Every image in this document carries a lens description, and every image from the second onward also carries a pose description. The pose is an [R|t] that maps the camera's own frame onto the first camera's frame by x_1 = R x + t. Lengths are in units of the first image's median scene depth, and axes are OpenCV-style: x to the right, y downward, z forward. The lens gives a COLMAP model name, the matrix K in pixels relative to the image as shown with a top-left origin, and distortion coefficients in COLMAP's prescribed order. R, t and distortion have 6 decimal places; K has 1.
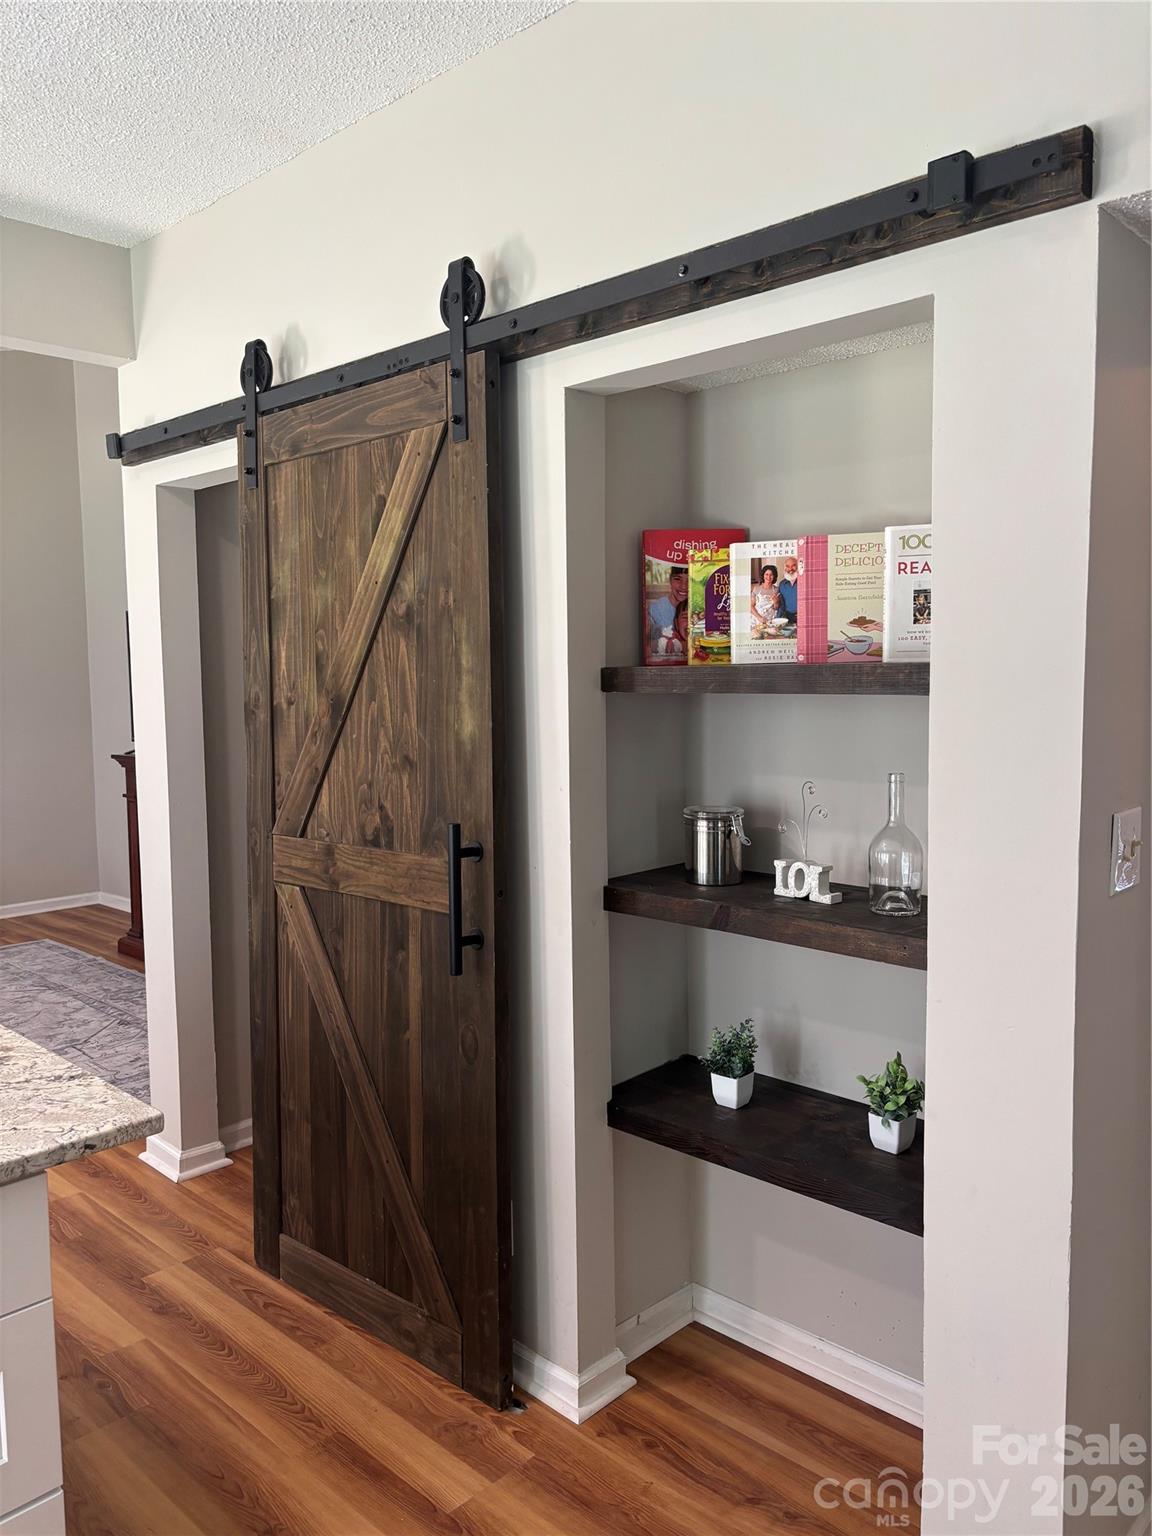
lens RADIAL K [[1157.9, 0, 577.1], [0, 1157.9, 766.0], [0, 0, 1]] dist [0.043506, -0.026152]
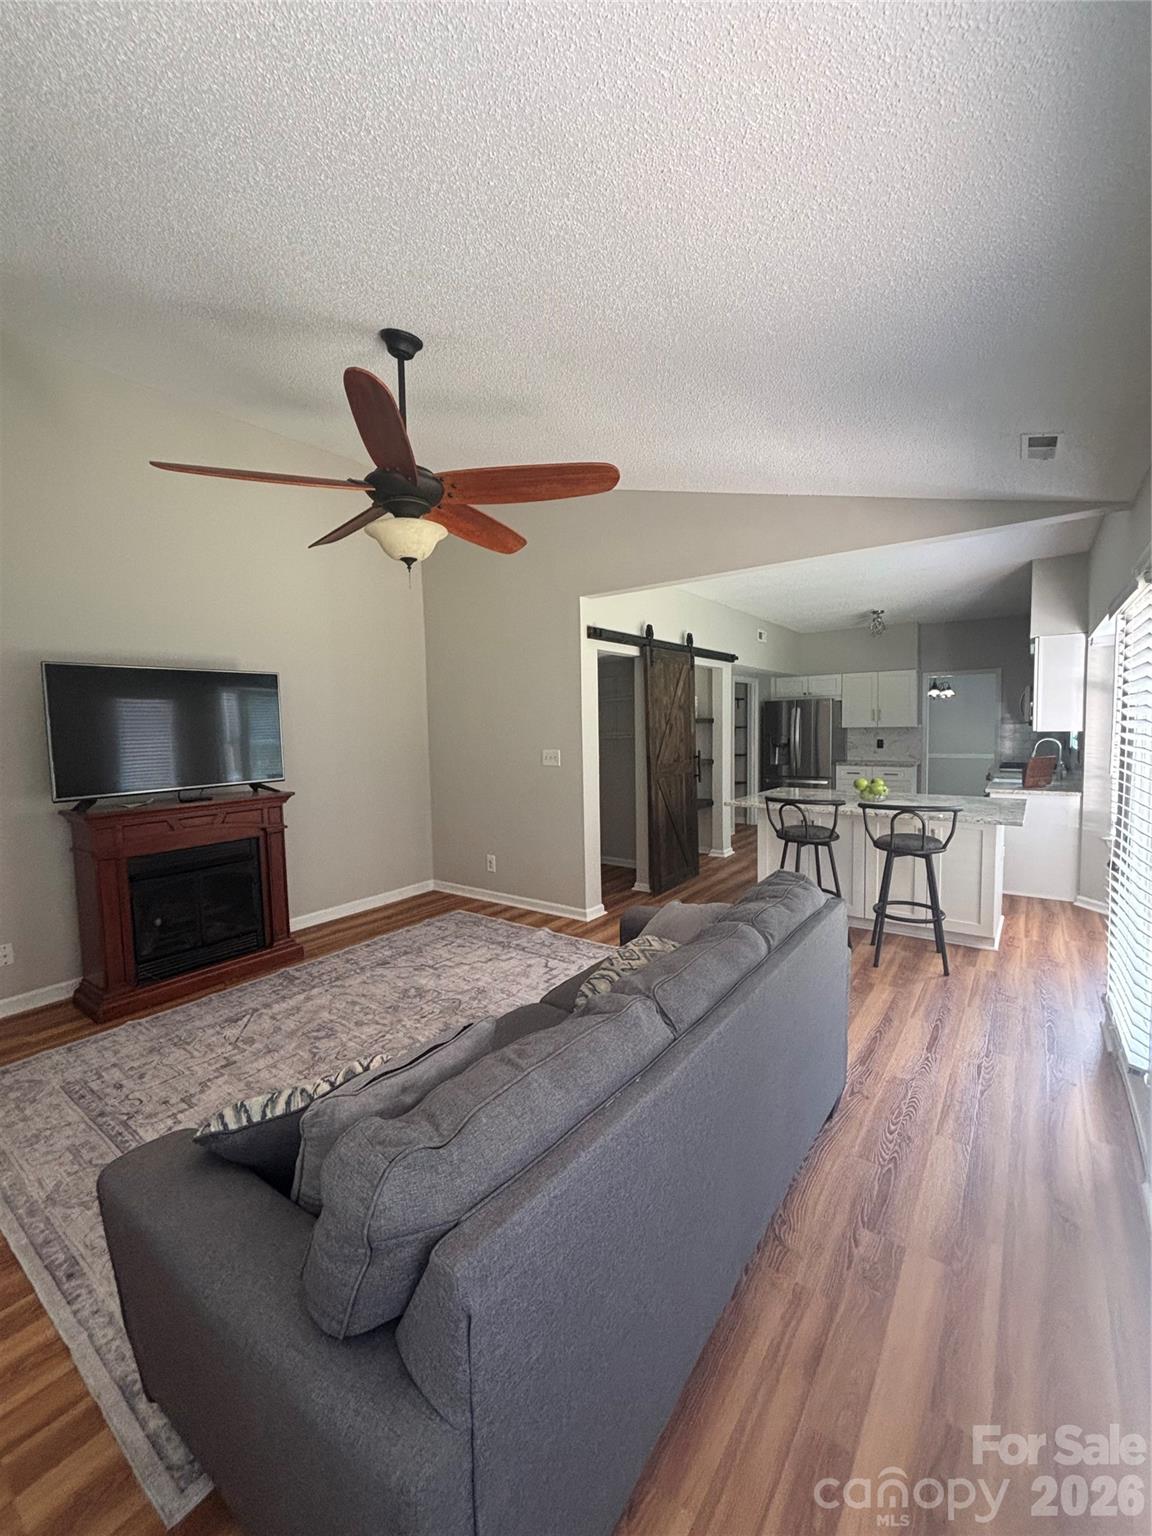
lens RADIAL K [[622.6, 0, 573.3], [0, 622.6, 759.4], [0, 0, 1]] dist [-0.000933, -0.000132]
pose [[-0.124766, -0.039790, 0.991388, -2.374878], [0.110054, 0.992475, 0.053684, -0.097454], [-0.986064, 0.115804, -0.119448, 1.675796]]
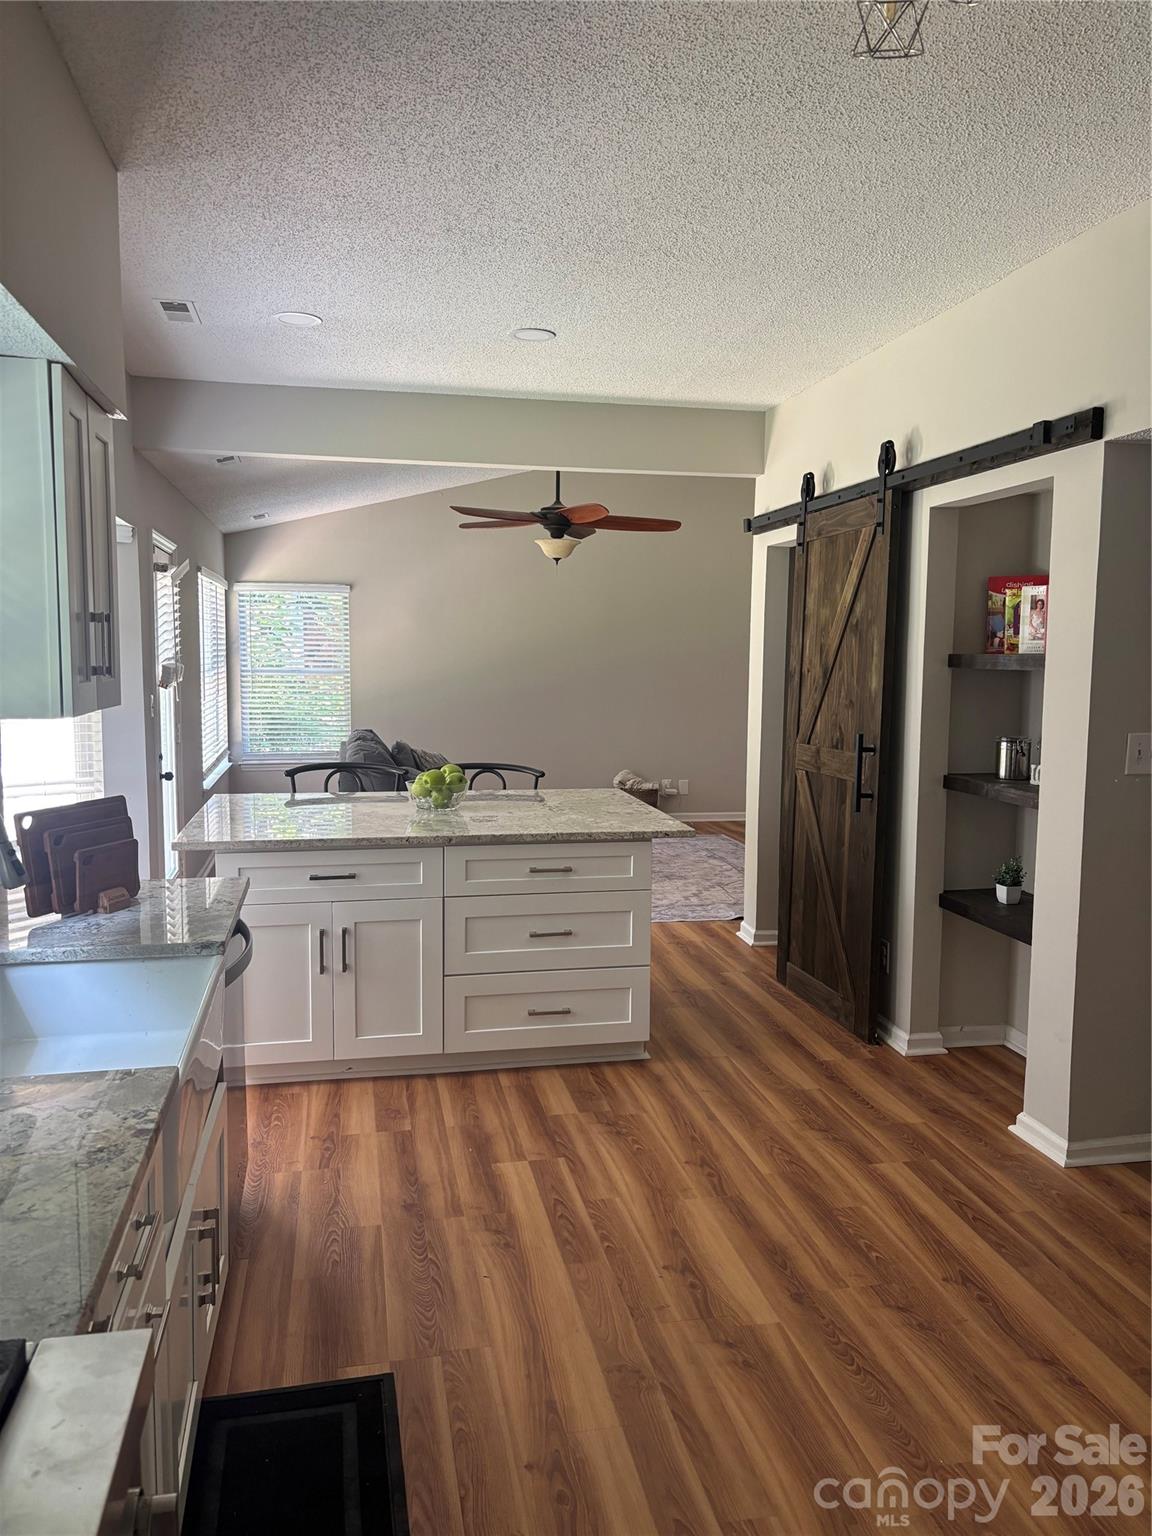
lens RADIAL K [[1157.9, 0, 574.5], [0, 1157.9, 783.5], [0, 0, 1]] dist [0.043506, -0.026152]
pose [[0.819576, 0.084009, -0.566779, 0.562778], [-0.067646, 0.996462, 0.049880, 0.062869], [0.568964, -0.002540, 0.822359, -0.804575]]
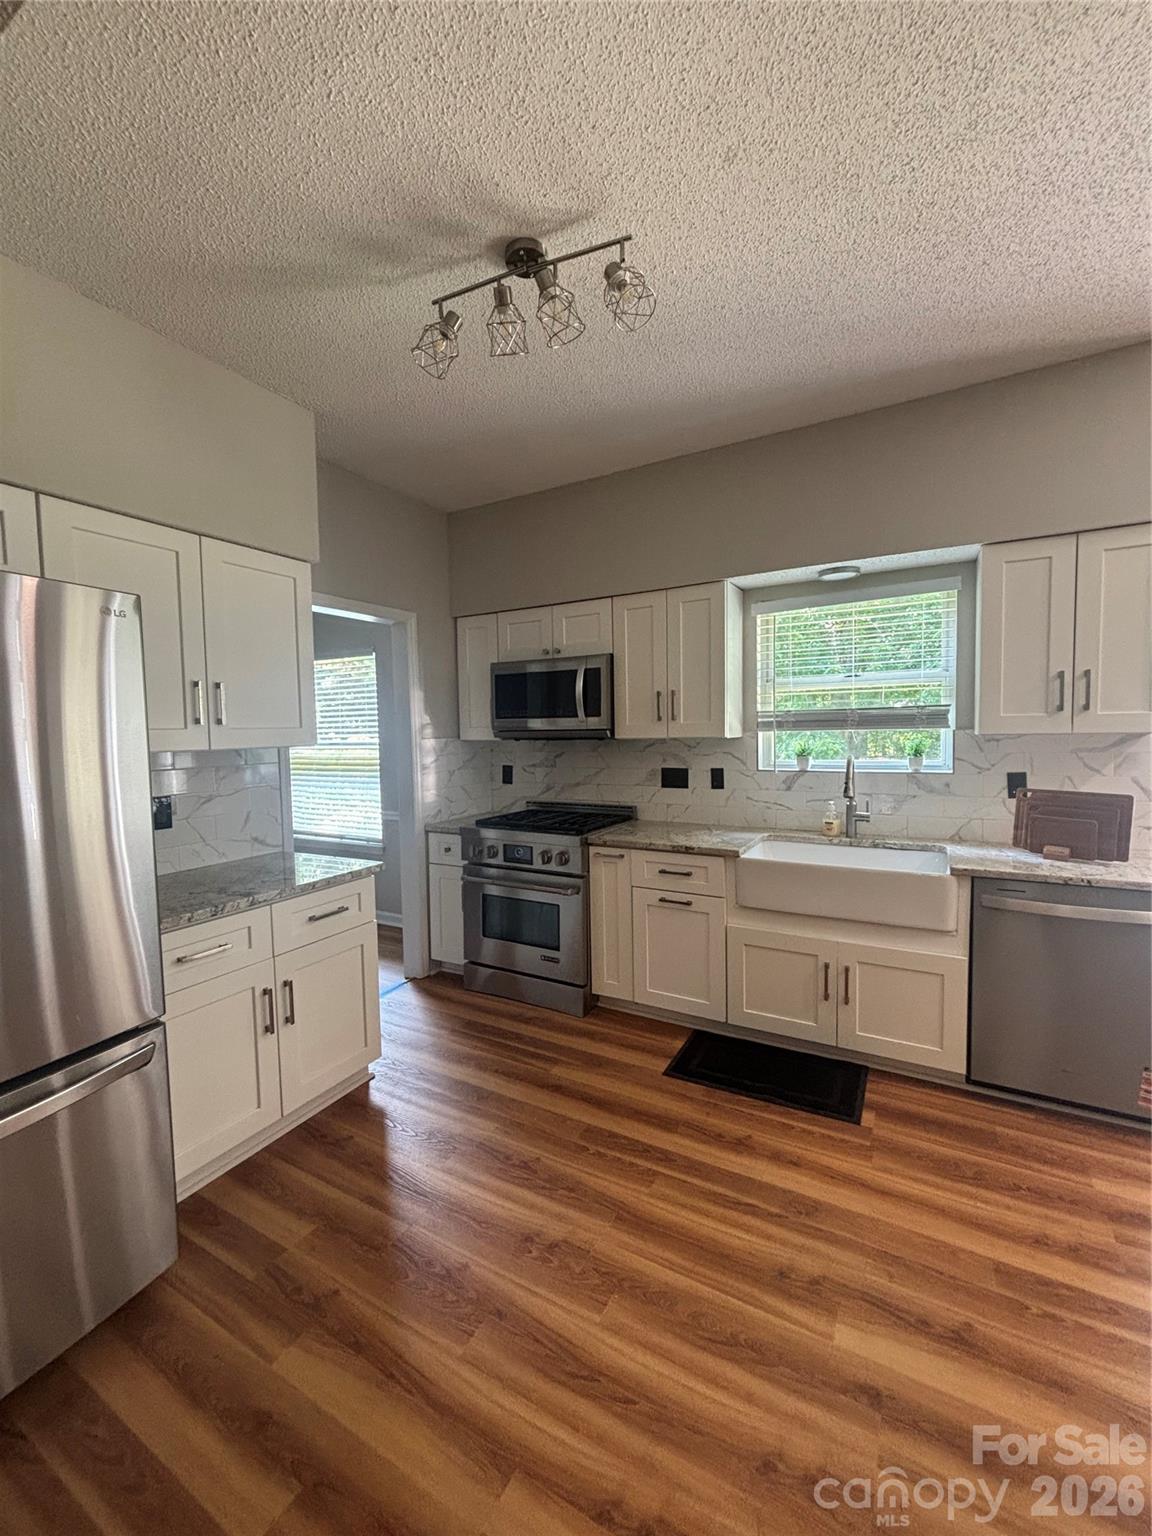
lens RADIAL K [[622.6, 0, 571.1], [0, 622.6, 770.3], [0, 0, 1]] dist [-0.000933, -0.000132]
pose [[-0.970030, 0.047064, -0.238383, 0.496743], [0.009867, 0.987883, 0.154885, -0.014067], [0.242785, 0.147891, -0.958741, 0.595551]]
